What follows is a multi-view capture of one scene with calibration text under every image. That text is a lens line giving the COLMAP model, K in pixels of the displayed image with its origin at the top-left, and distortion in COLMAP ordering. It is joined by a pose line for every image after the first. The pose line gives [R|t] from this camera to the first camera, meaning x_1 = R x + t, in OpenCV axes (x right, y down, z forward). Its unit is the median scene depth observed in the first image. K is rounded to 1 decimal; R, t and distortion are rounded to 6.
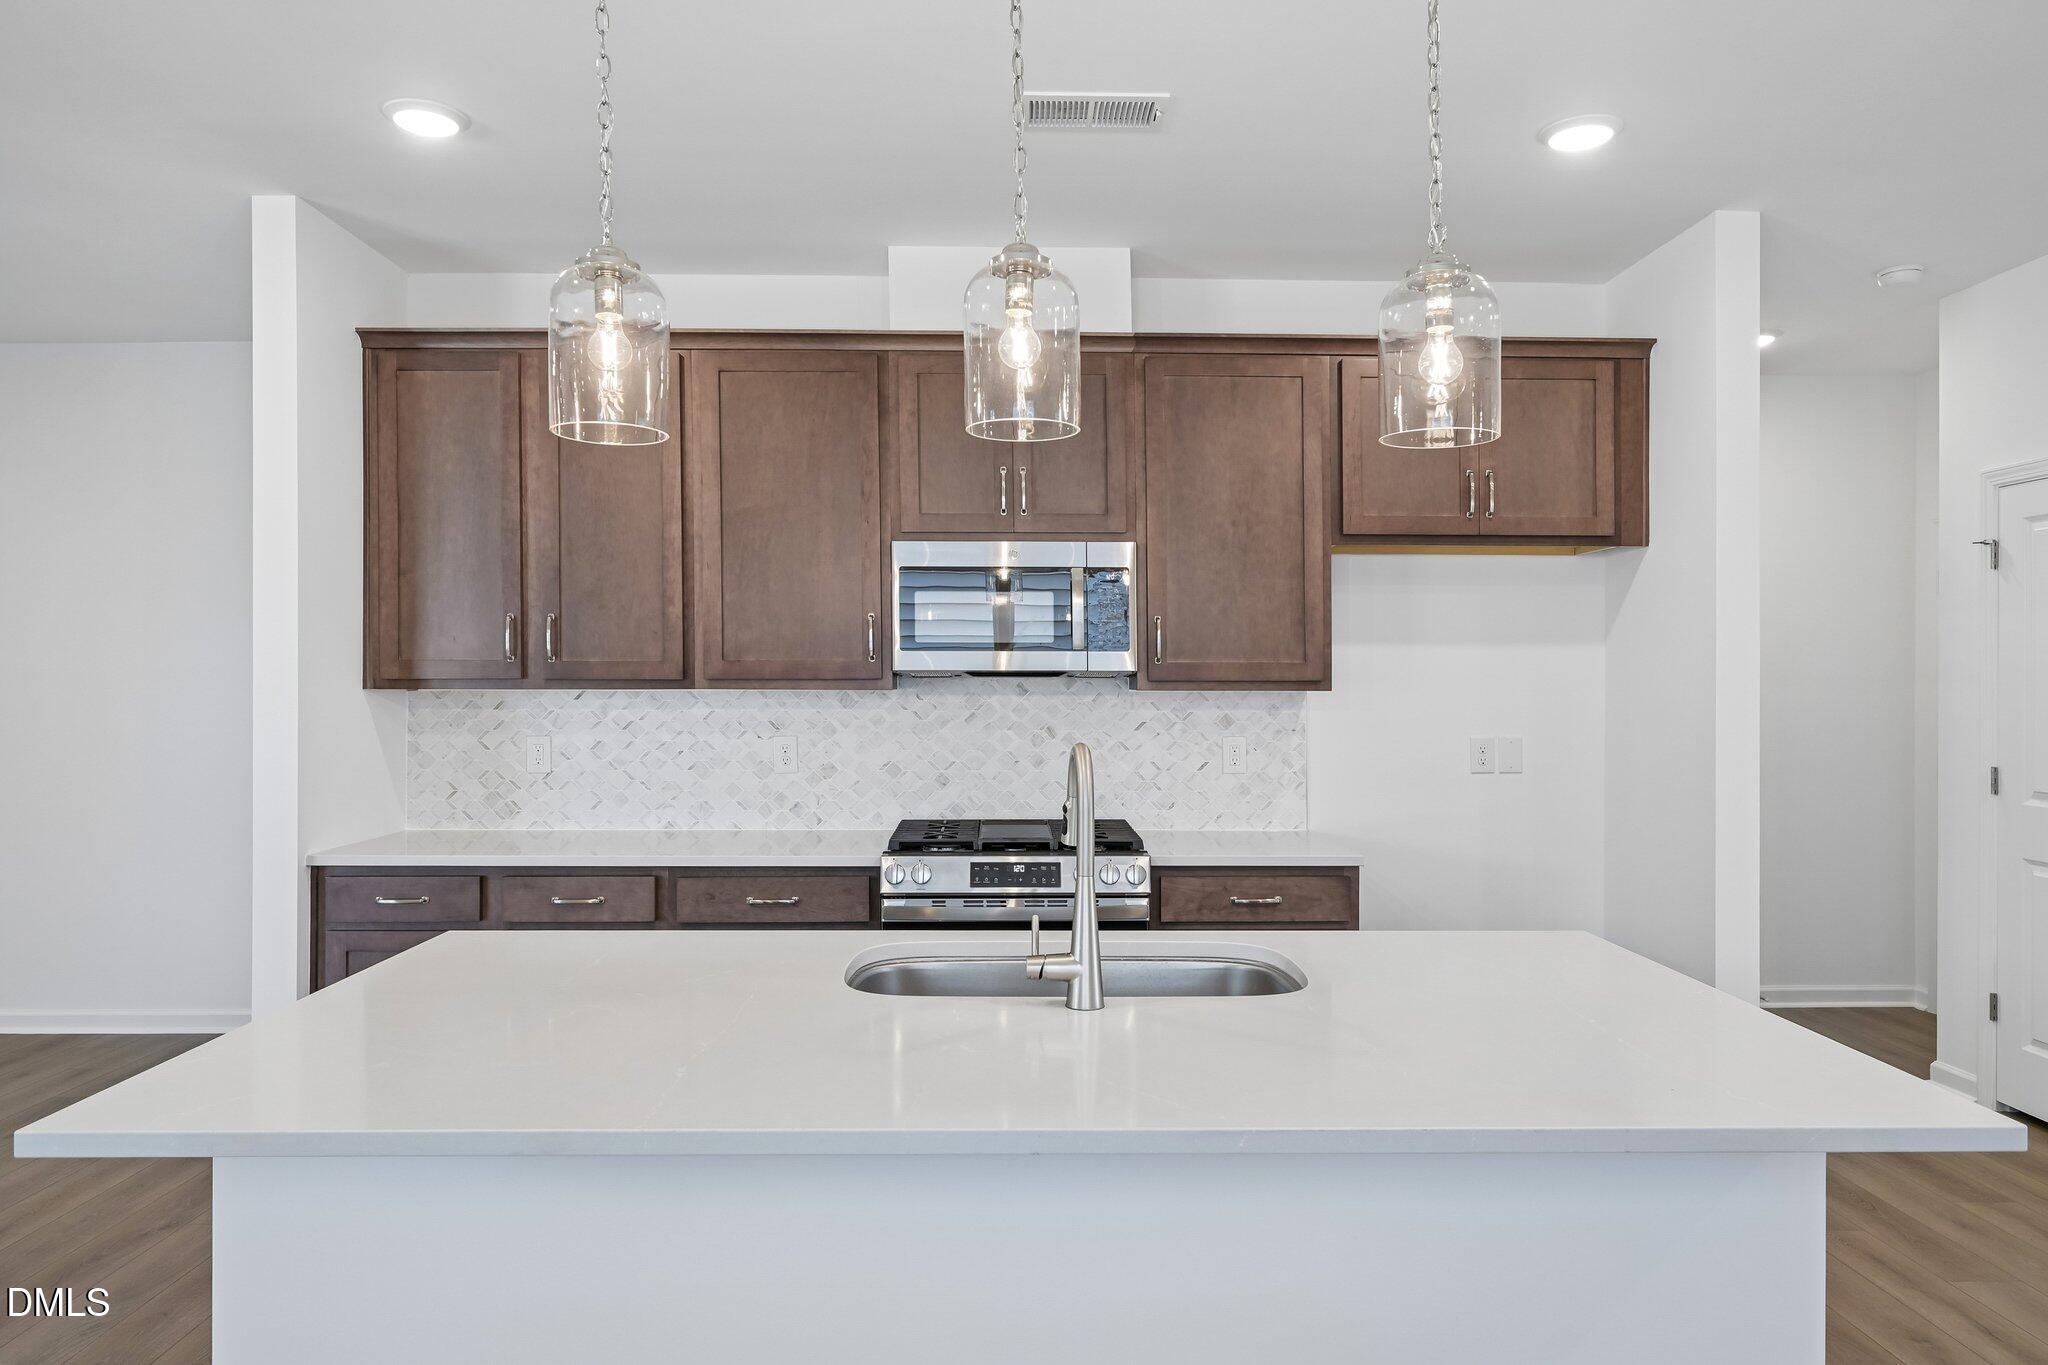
lens RADIAL K [[1324.0, 0, 1024.4], [0, 1324.0, 687.2], [0, 0, 1]] dist [-0.002437, 0.000983]
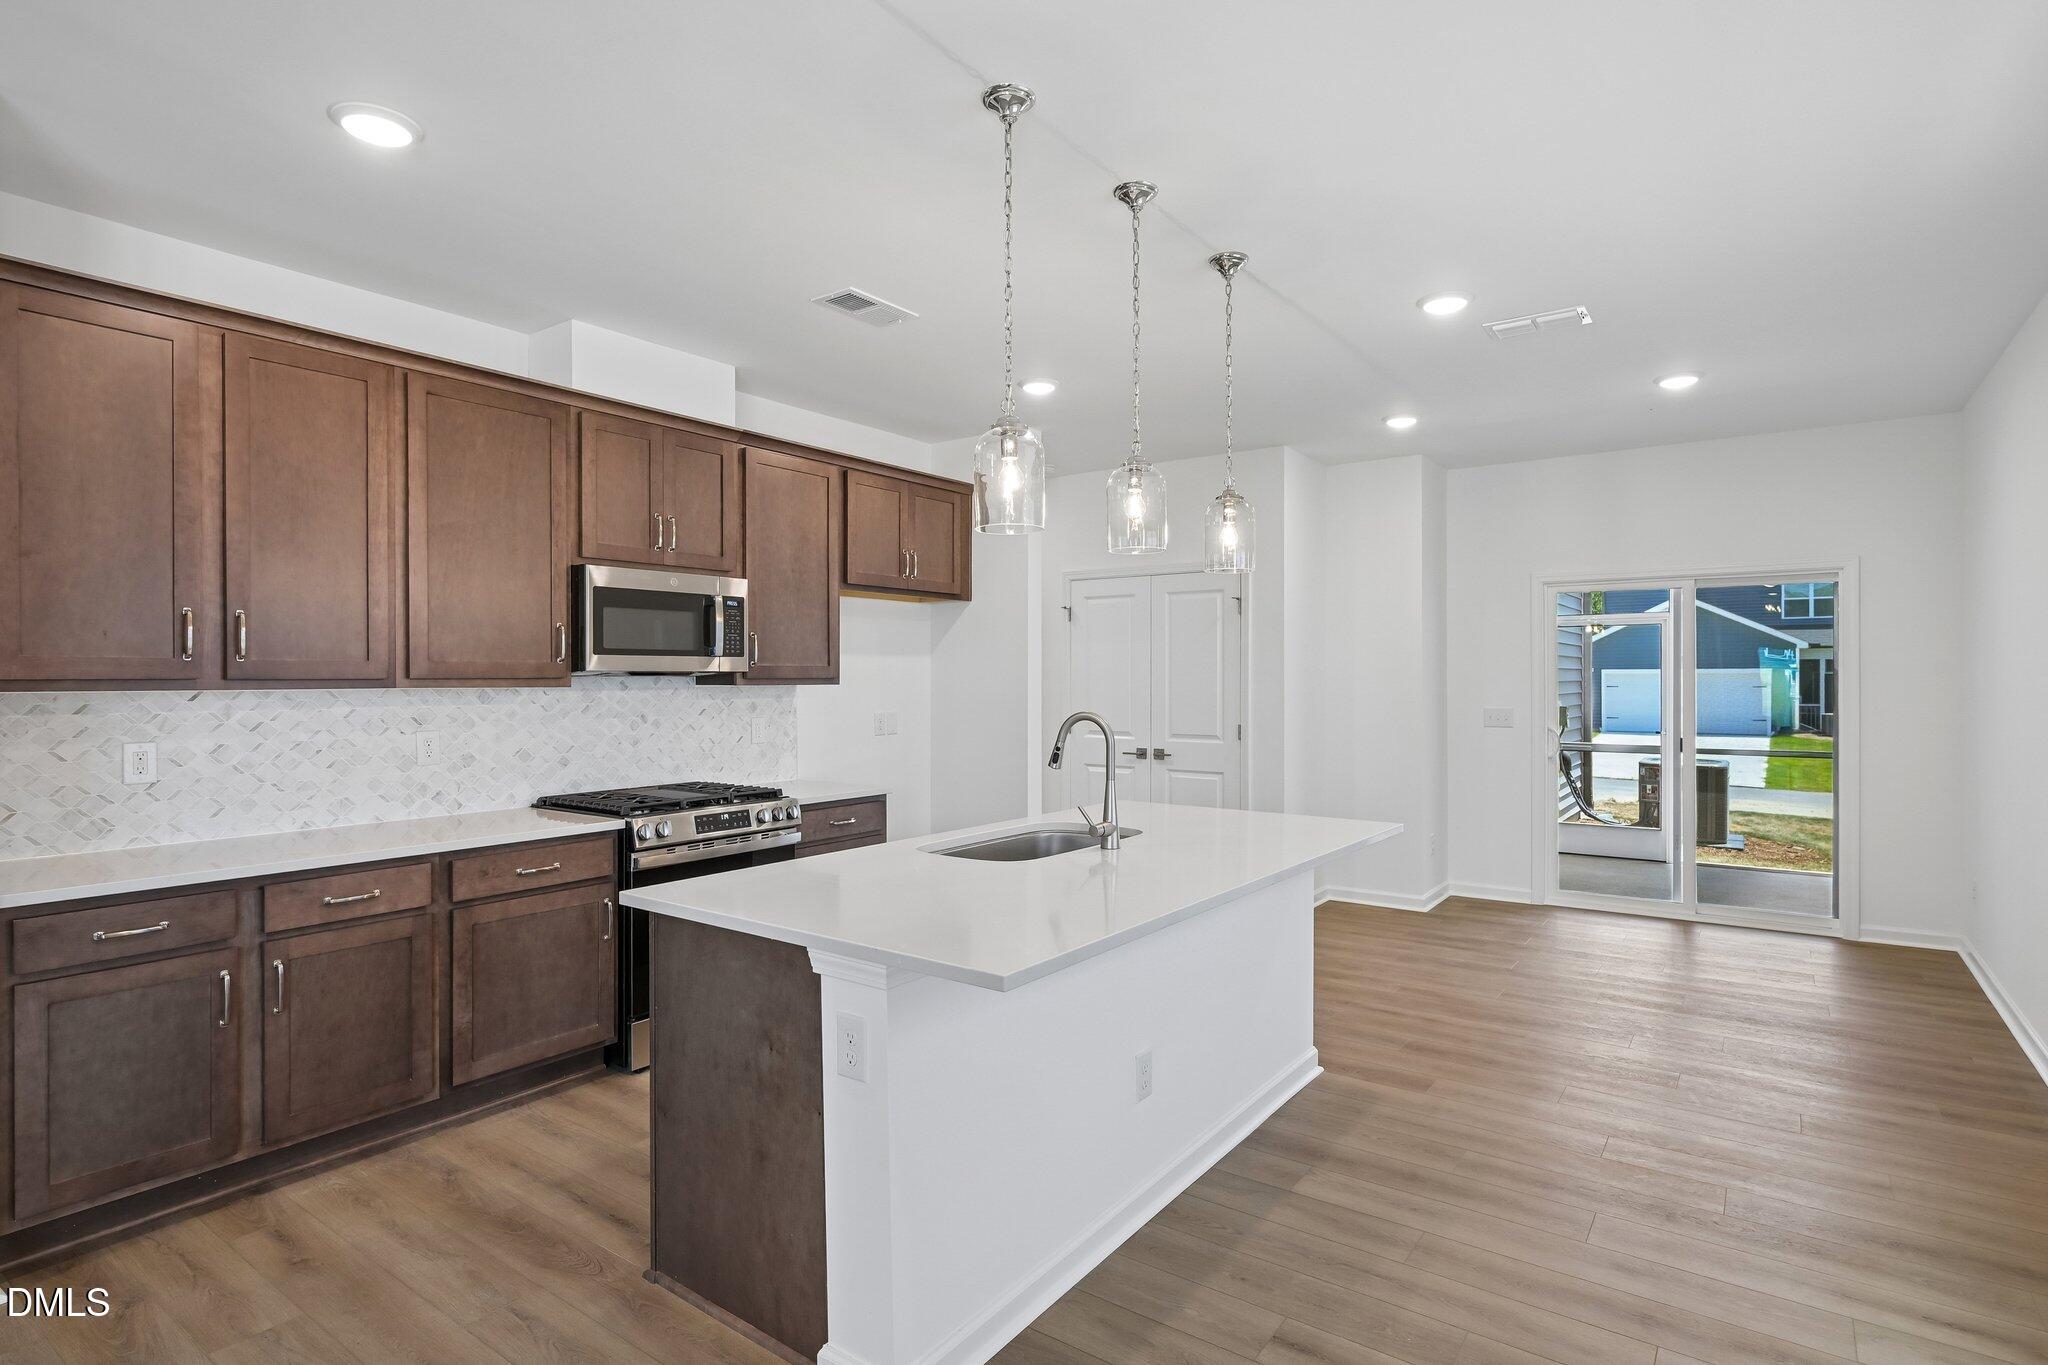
lens RADIAL K [[1063.6, 0, 1034.4], [0, 1063.6, 674.1], [0, 0, 1]] dist [0.017991, 0.000199]
pose [[0.600904, -0.000565, 0.799321, -0.590401], [0.007353, 0.999961, -0.004821, -0.001705], [-0.799287, 0.008775, 0.600885, 0.074562]]
